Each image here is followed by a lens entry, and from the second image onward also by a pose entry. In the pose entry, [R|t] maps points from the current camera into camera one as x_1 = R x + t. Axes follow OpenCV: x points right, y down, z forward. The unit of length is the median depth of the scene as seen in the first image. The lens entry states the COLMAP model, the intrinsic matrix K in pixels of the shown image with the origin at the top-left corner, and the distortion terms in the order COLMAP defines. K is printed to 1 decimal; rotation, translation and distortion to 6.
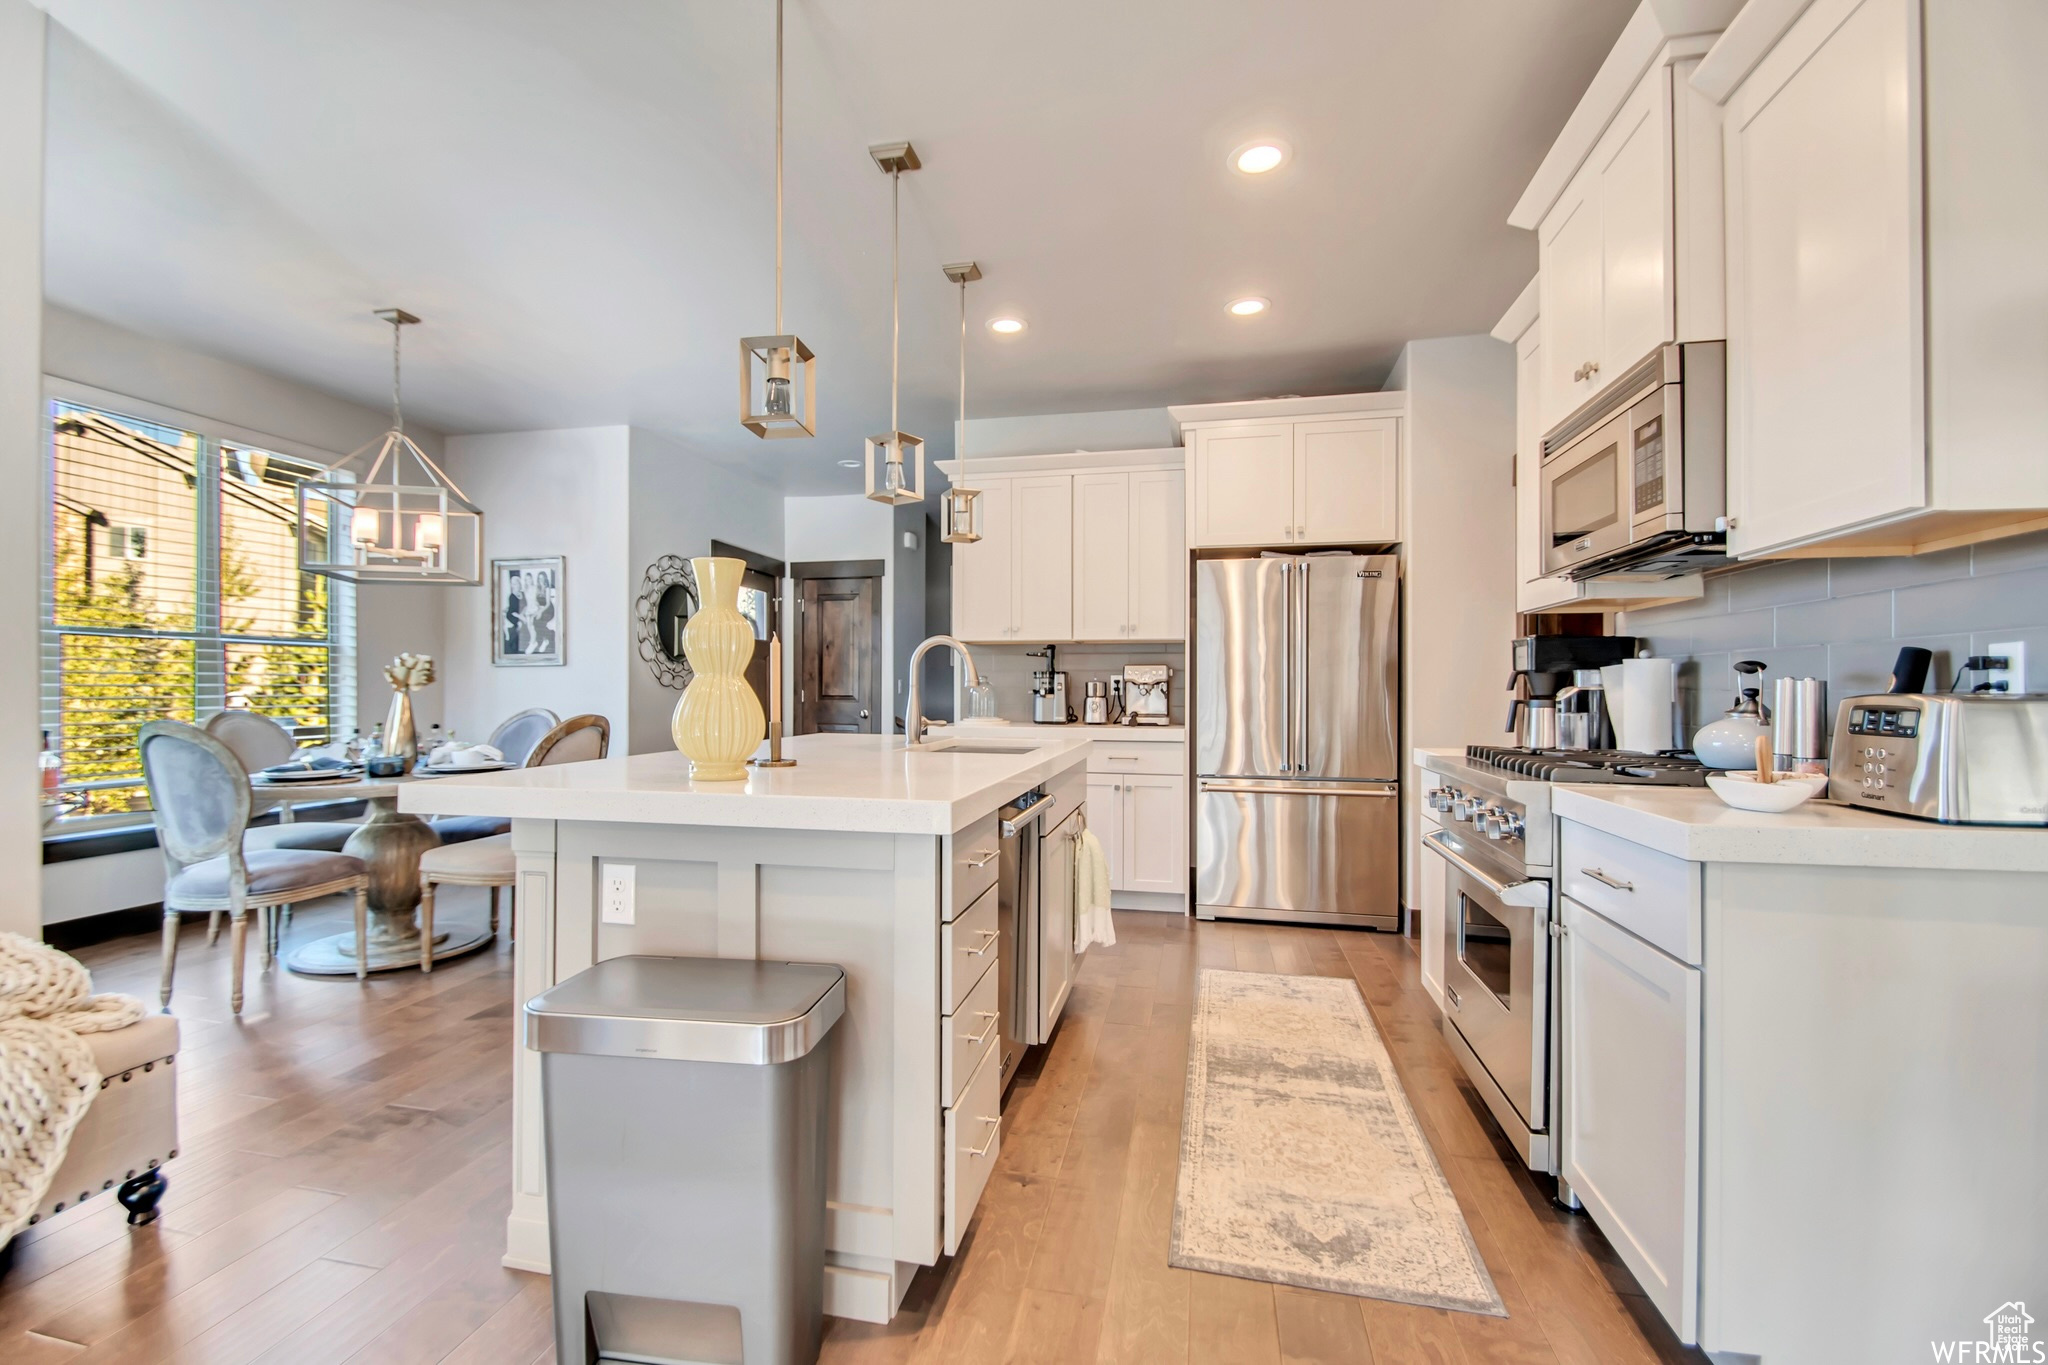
lens RADIAL K [[912.2, 0, 989.2], [0, 912.2, 694.3], [0, 0, 1]] dist [-0.013086, -0.001938]
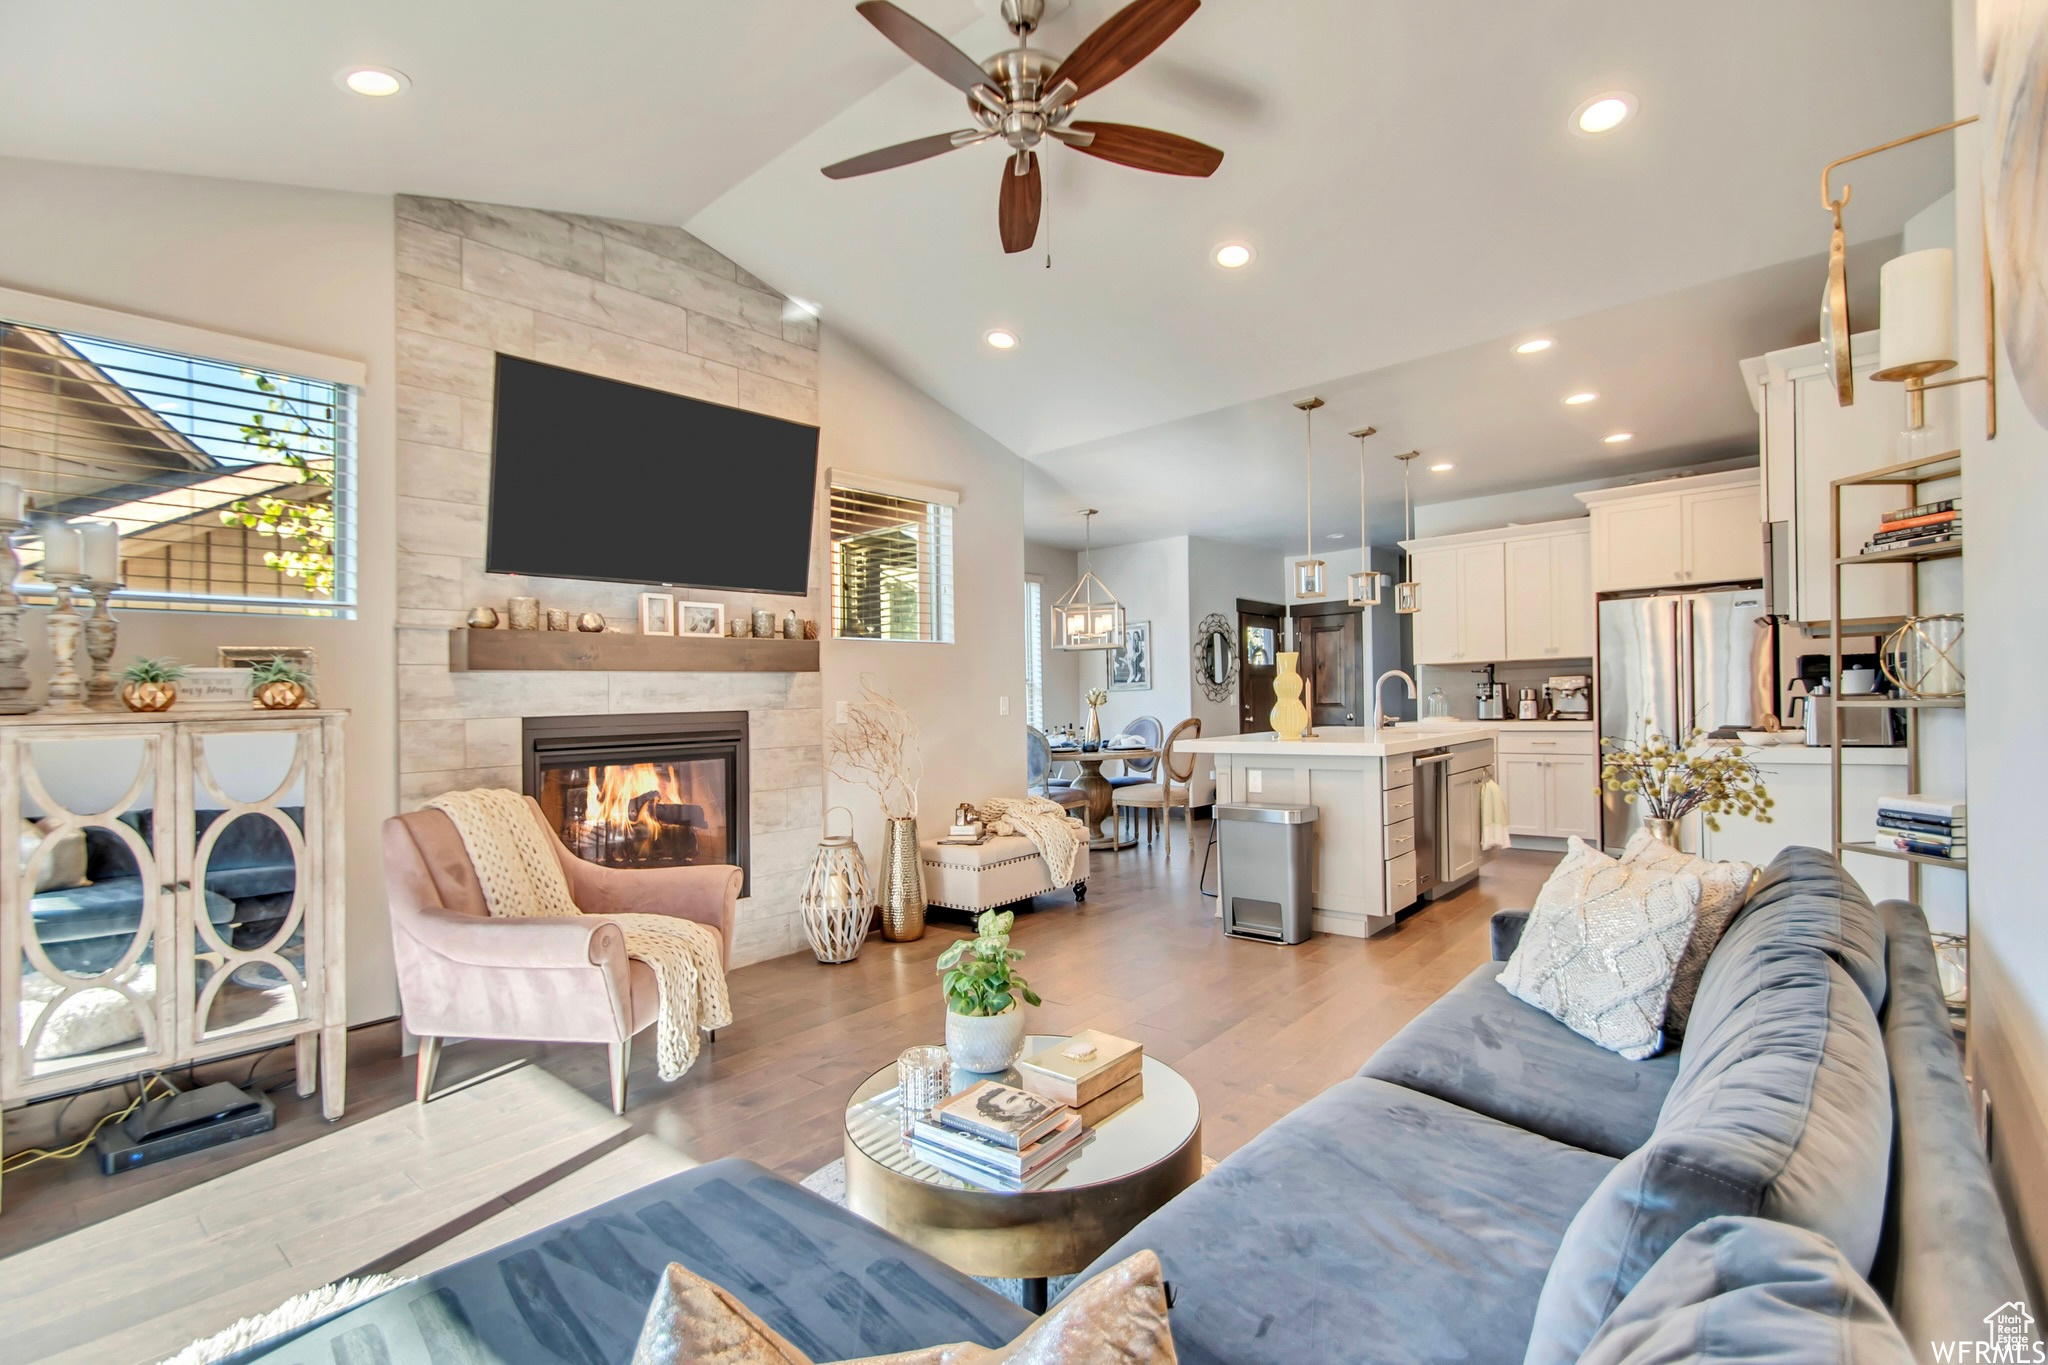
lens RADIAL K [[912.2, 0, 992.3], [0, 912.2, 720.7], [0, 0, 1]] dist [-0.013086, -0.001938]
pose [[0.873181, -0.016148, -0.487128, 0.078398], [0.025496, 0.999596, 0.012566, -0.004185], [0.486728, -0.023392, 0.873240, -0.602835]]
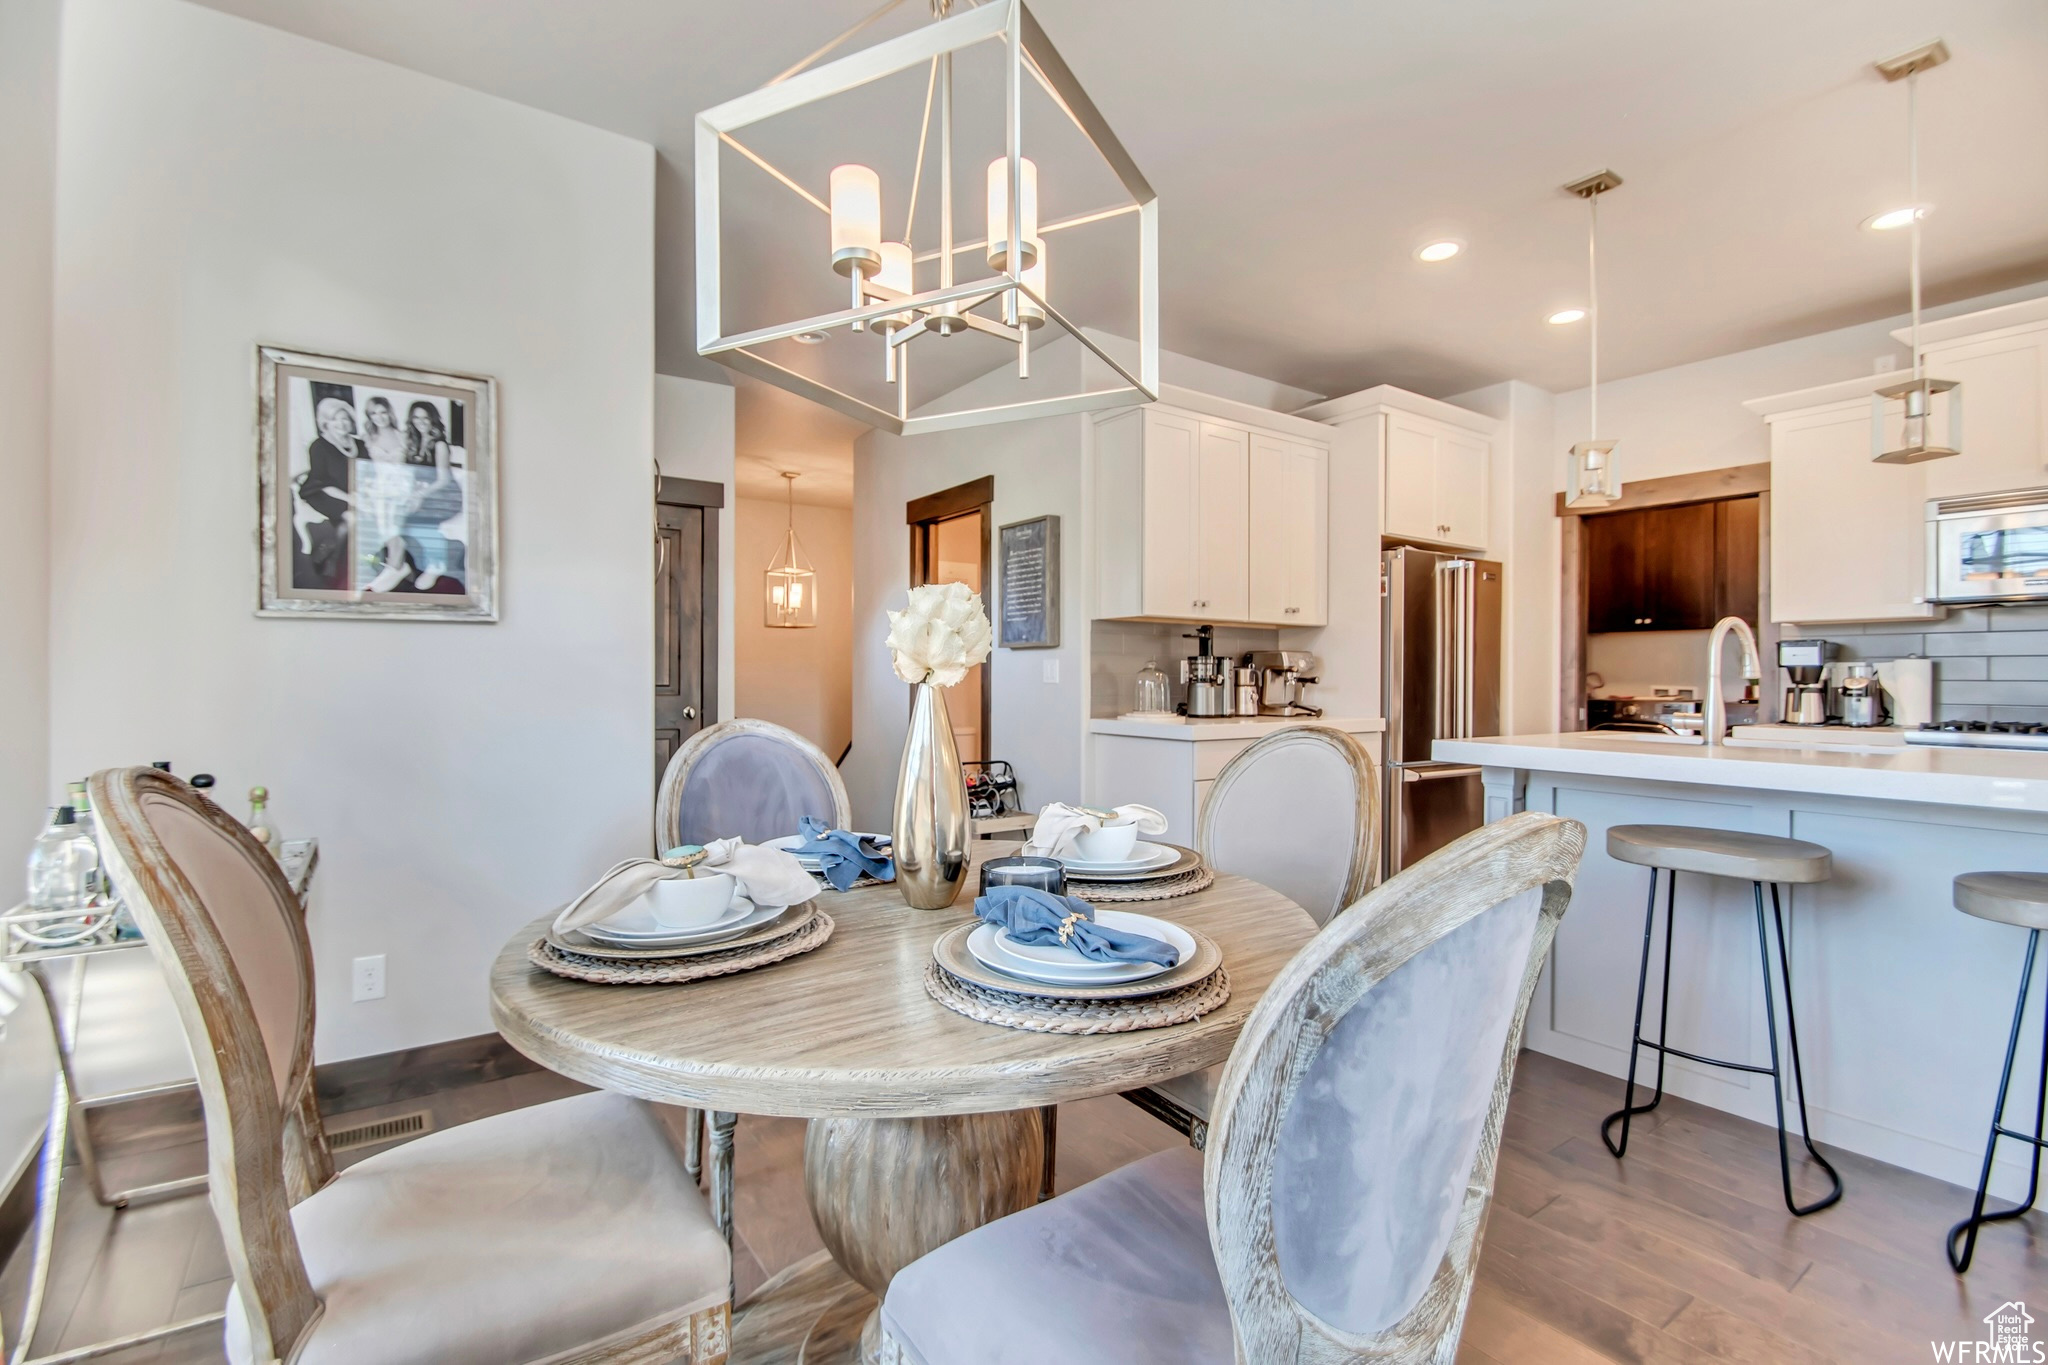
lens RADIAL K [[912.2, 0, 1018.5], [0, 912.2, 679.6], [0, 0, 1]] dist [-0.013086, -0.001938]
pose [[0.674938, -0.001710, 0.737872, -0.689748], [0.000118, 0.999998, 0.002210, -0.005418], [-0.737874, -0.001404, 0.674937, 0.563638]]
